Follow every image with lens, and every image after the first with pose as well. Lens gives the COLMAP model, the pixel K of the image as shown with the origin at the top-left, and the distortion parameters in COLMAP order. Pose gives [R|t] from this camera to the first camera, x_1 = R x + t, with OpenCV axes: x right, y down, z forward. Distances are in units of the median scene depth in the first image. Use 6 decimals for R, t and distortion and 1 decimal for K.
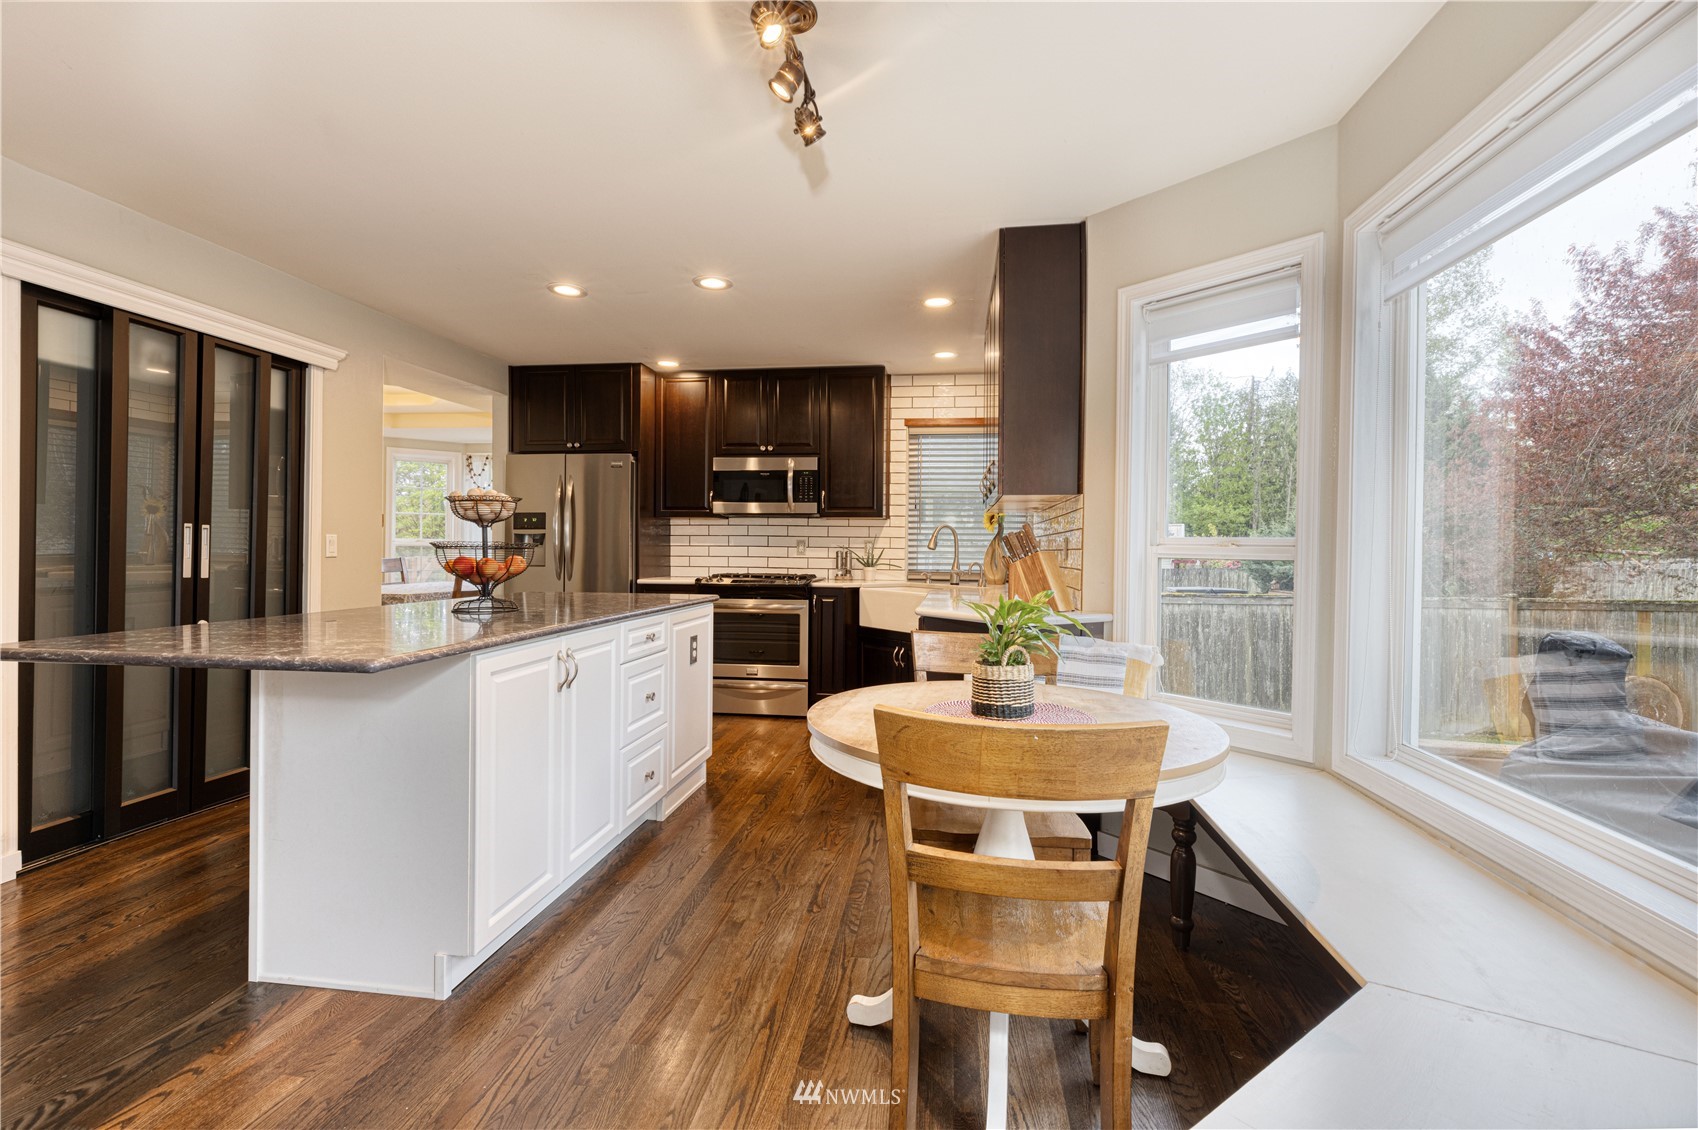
lens RADIAL K [[771.2, 0, 846.6], [0, 771.2, 555.3], [0, 0, 1]] dist [0.000589, -0.000236]
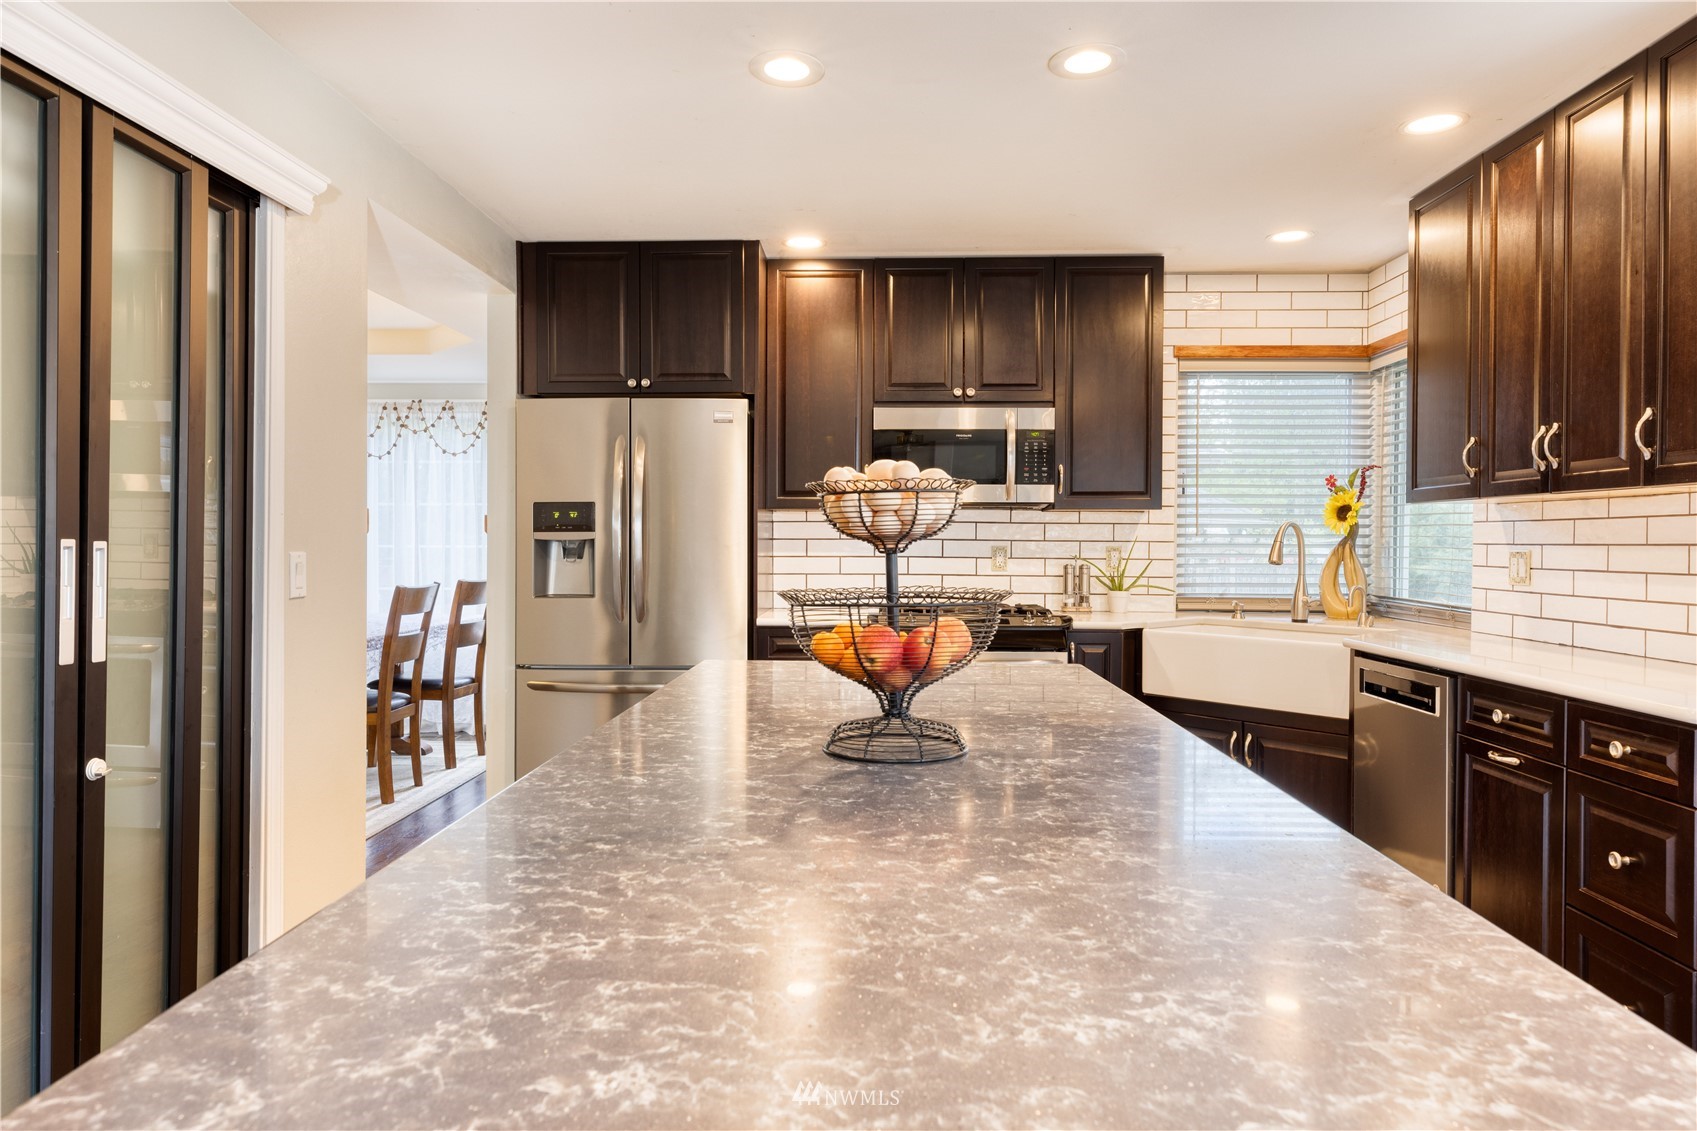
lens RADIAL K [[1053.2, 0, 857.5], [0, 1053.2, 556.5], [0, 0, 1]] dist [0.007147, 0.002444]
pose [[0.993983, -0.007284, 0.109296, -0.278453], [0.006637, 0.999958, 0.006284, -0.018951], [-0.109337, -0.005521, 0.993989, 0.210414]]
